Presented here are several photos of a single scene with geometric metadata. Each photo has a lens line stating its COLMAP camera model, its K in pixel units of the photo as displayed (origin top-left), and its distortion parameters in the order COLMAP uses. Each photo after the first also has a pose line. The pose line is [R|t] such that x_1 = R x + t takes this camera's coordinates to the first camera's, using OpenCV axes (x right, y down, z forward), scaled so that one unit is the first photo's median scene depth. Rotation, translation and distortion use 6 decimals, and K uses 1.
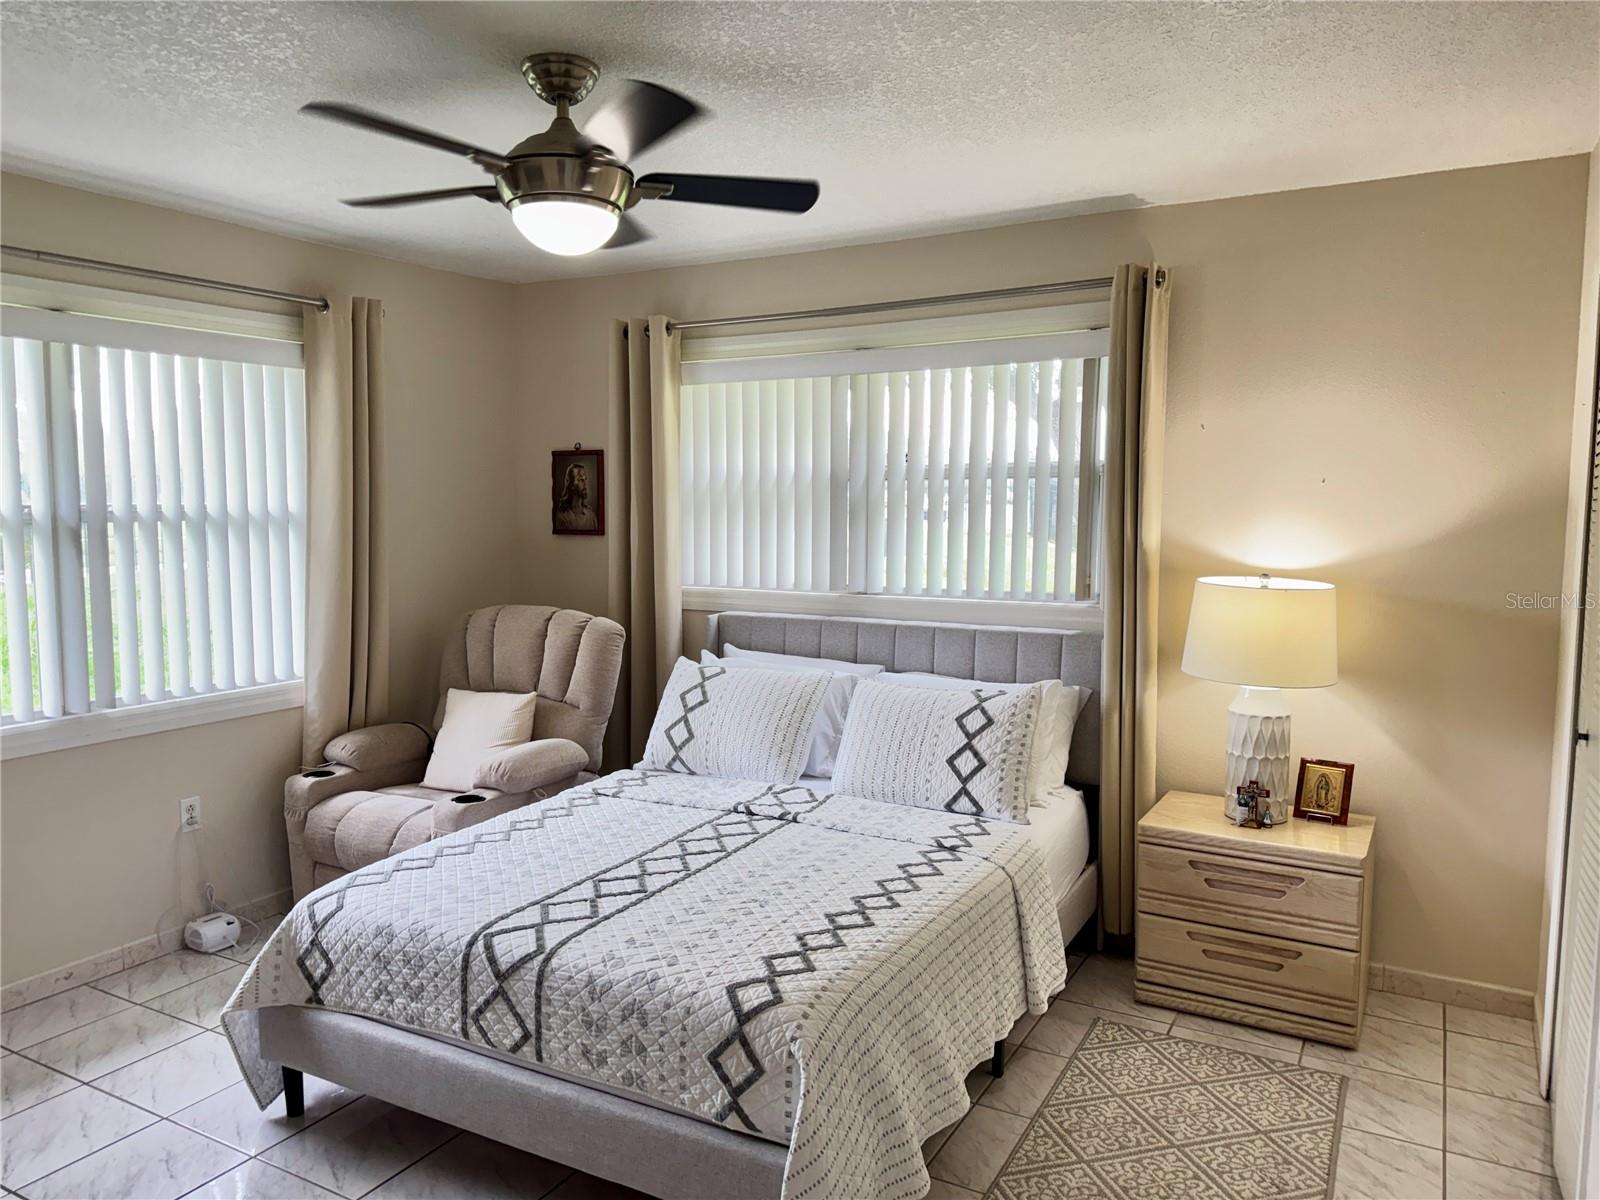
lens RADIAL K [[1123.7, 0, 794.3], [0, 1123.7, 599.5], [0, 0, 1]] dist [0.090507, -0.129090]
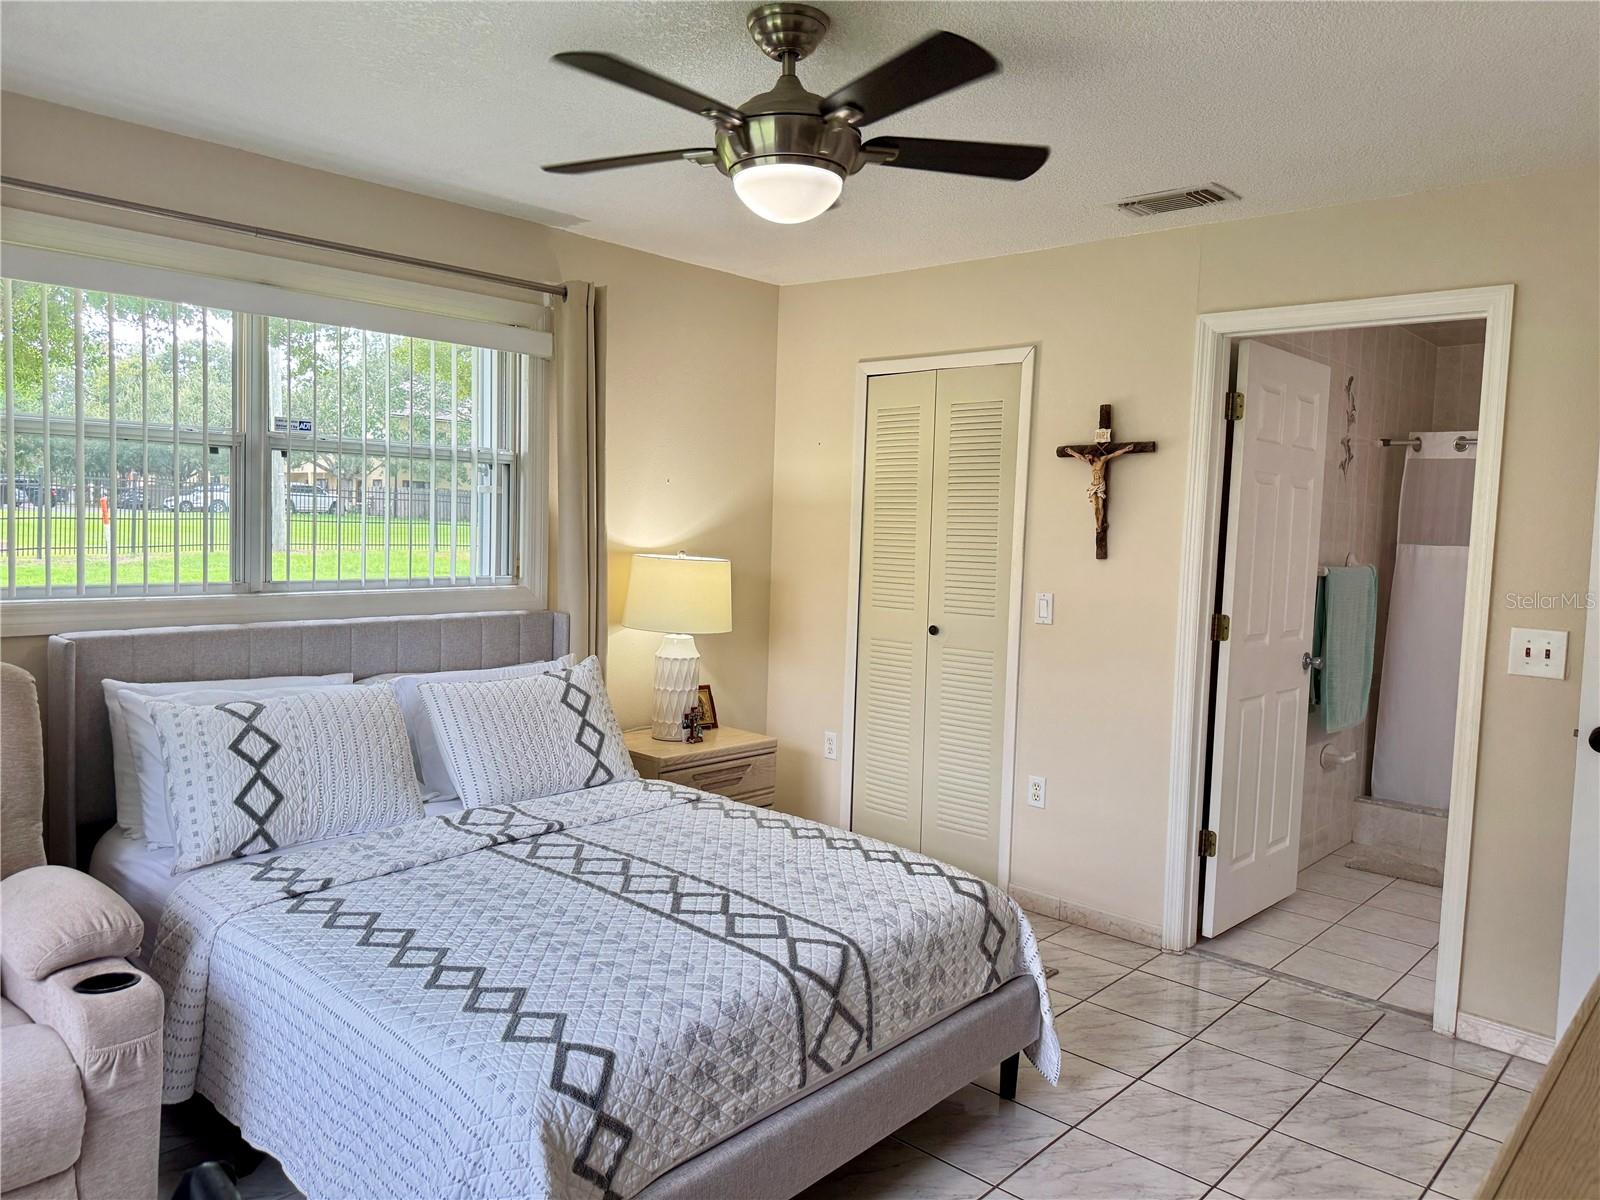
lens RADIAL K [[1123.7, 0, 794.3], [0, 1123.7, 599.5], [0, 0, 1]] dist [0.090507, -0.129090]
pose [[0.232015, -0.068827, 0.970274, -1.046577], [0.060662, 0.996576, 0.056187, -0.038970], [-0.970819, 0.045823, 0.235396, 0.729782]]
